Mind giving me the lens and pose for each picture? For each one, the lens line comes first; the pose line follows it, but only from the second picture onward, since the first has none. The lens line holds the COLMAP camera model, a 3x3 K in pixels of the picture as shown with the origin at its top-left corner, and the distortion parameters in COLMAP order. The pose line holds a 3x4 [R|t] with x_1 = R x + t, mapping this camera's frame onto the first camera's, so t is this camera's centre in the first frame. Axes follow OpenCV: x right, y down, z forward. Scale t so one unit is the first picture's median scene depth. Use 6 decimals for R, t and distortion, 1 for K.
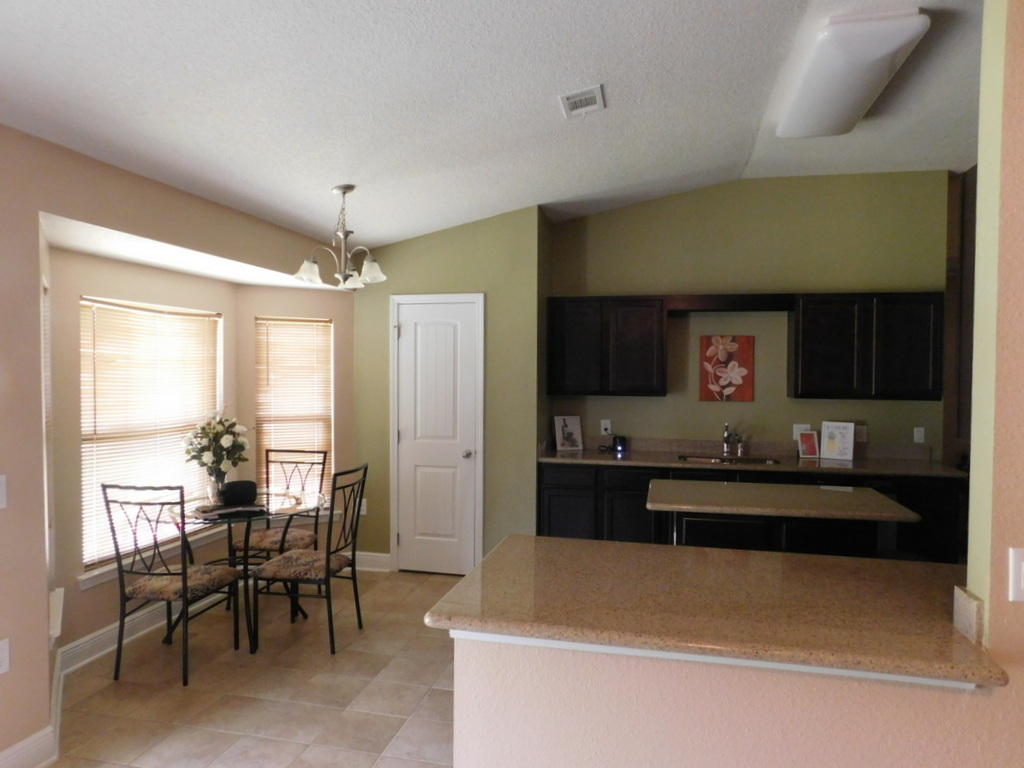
lens RADIAL K [[683.0, 0, 512.0], [0, 683.0, 384.0], [0, 0, 1]] dist [-0.060214, 0.046620]
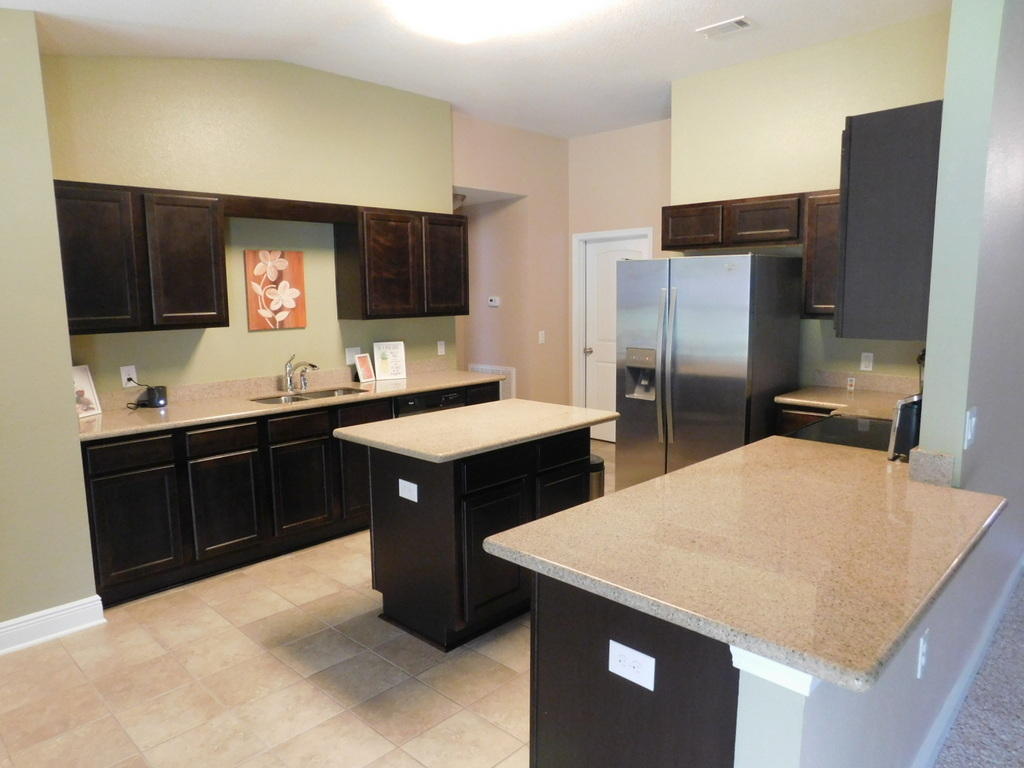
lens RADIAL K [[683.0, 0, 512.0], [0, 683.0, 384.0], [0, 0, 1]] dist [-0.060214, 0.046620]
pose [[0.524887, -0.130997, 0.841031, -0.311439], [0.035274, 0.990585, 0.132276, -0.009631], [-0.850441, -0.039764, 0.524566, 0.371831]]
